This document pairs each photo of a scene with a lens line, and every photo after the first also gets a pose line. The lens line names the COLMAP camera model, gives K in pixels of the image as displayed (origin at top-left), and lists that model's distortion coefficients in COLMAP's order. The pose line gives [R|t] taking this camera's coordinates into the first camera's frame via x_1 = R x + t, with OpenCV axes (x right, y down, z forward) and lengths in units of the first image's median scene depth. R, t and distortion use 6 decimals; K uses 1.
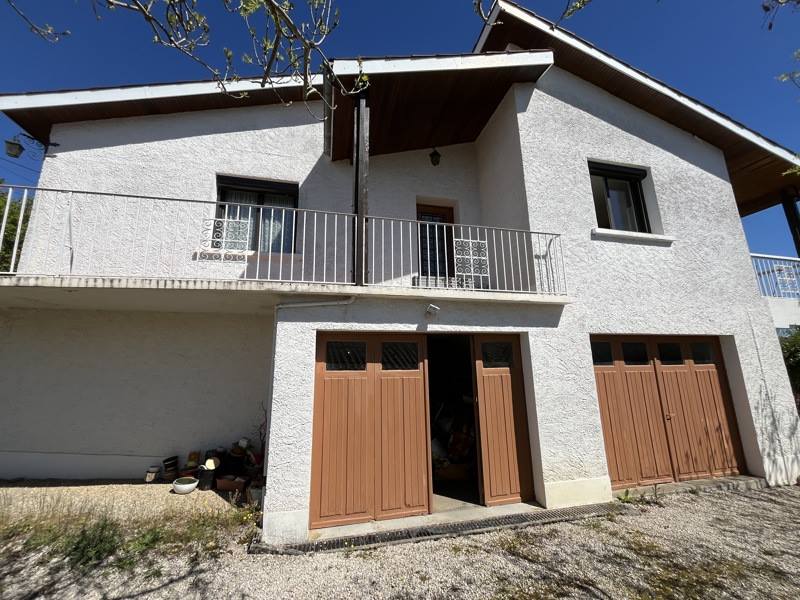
lens RADIAL K [[323.1, 0, 406.2], [0, 323.1, 299.5], [0, 0, 1]] dist [0.000256, 0.000059]
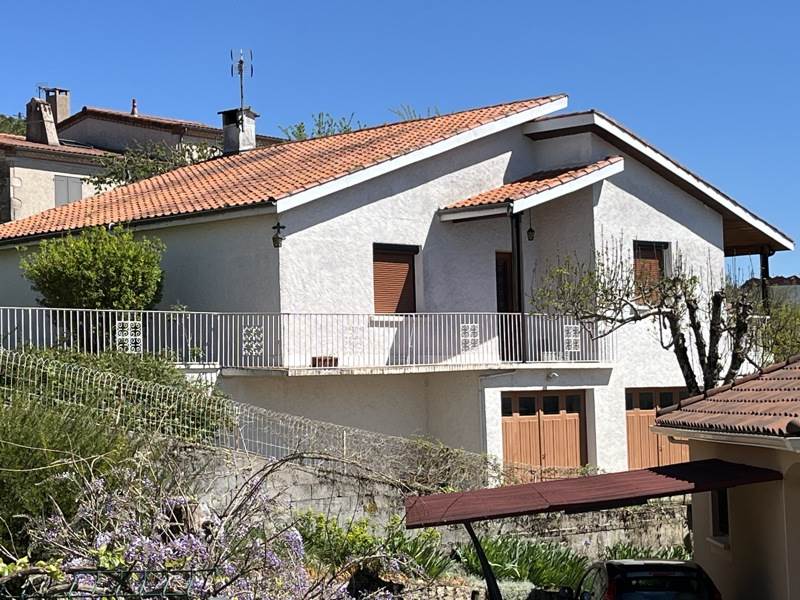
lens RADIAL K [[1712.7, 0, 397.6], [0, 1712.7, 298.8], [0, 0, 1]] dist [0.046497, 0.000000]
pose [[0.845676, 0.025017, 0.533109, -4.184348], [-0.104012, 0.987473, 0.118657, -1.044252], [-0.523462, -0.155795, 0.837684, -4.582162]]
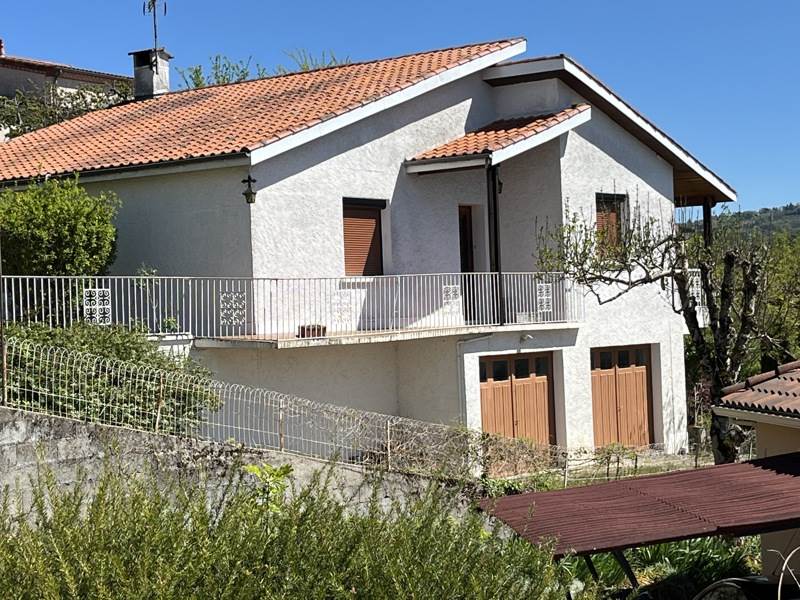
lens RADIAL K [[1594.8, 0, 402.5], [0, 1594.8, 300.5], [0, 0, 1]] dist [0.057640, 0.000000]
pose [[0.769714, -0.003827, 0.638377, -4.197730], [-0.115545, 0.982631, 0.145206, -0.947866], [-0.627845, -0.185529, 0.755903, -3.419942]]
